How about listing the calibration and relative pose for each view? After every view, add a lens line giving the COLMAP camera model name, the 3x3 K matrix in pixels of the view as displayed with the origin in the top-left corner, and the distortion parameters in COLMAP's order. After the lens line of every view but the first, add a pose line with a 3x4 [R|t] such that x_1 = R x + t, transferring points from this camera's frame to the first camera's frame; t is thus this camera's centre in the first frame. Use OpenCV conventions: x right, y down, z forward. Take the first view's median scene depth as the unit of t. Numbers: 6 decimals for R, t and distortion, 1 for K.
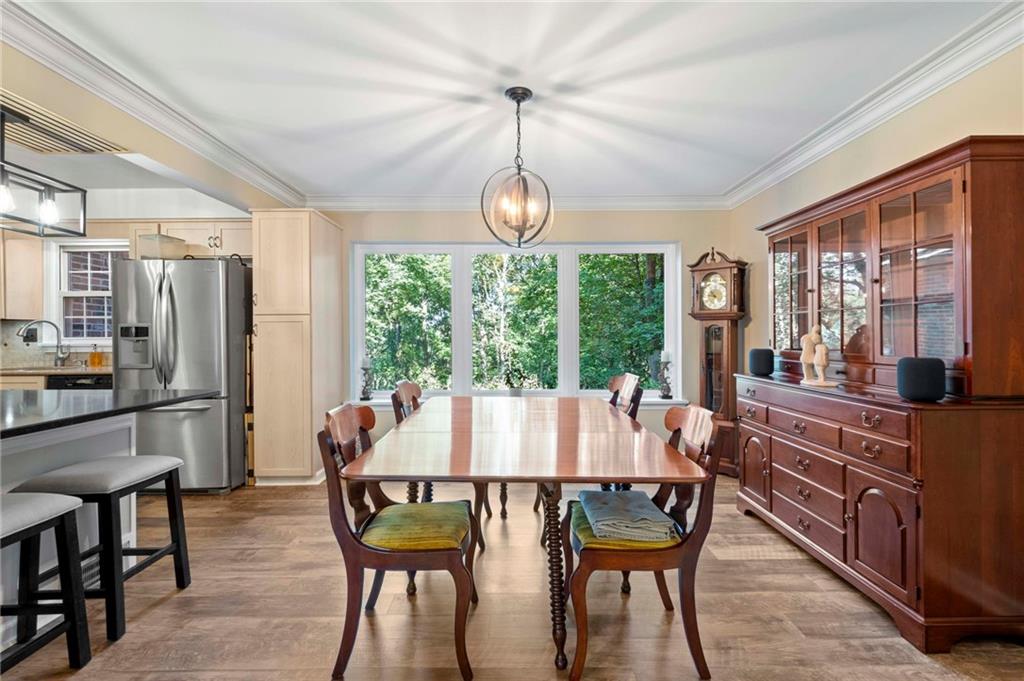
lens RADIAL K [[447.6, 0, 512.0], [0, 447.6, 340.5], [0, 0, 1]] dist [0.000106, 0.000013]
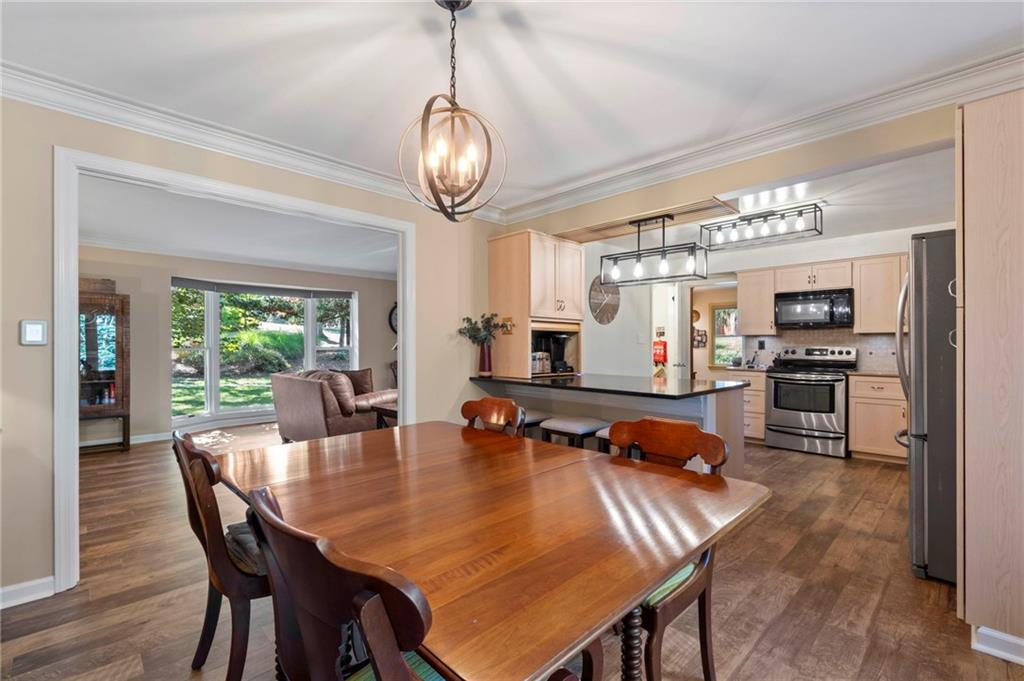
lens RADIAL K [[447.6, 0, 512.0], [0, 447.6, 340.5], [0, 0, 1]] dist [0.000106, 0.000013]
pose [[-0.719475, 0.000160, -0.694518, 0.403899], [-0.000748, 0.999999, 0.001005, -0.025373], [0.694518, 0.001242, -0.719474, 1.490290]]
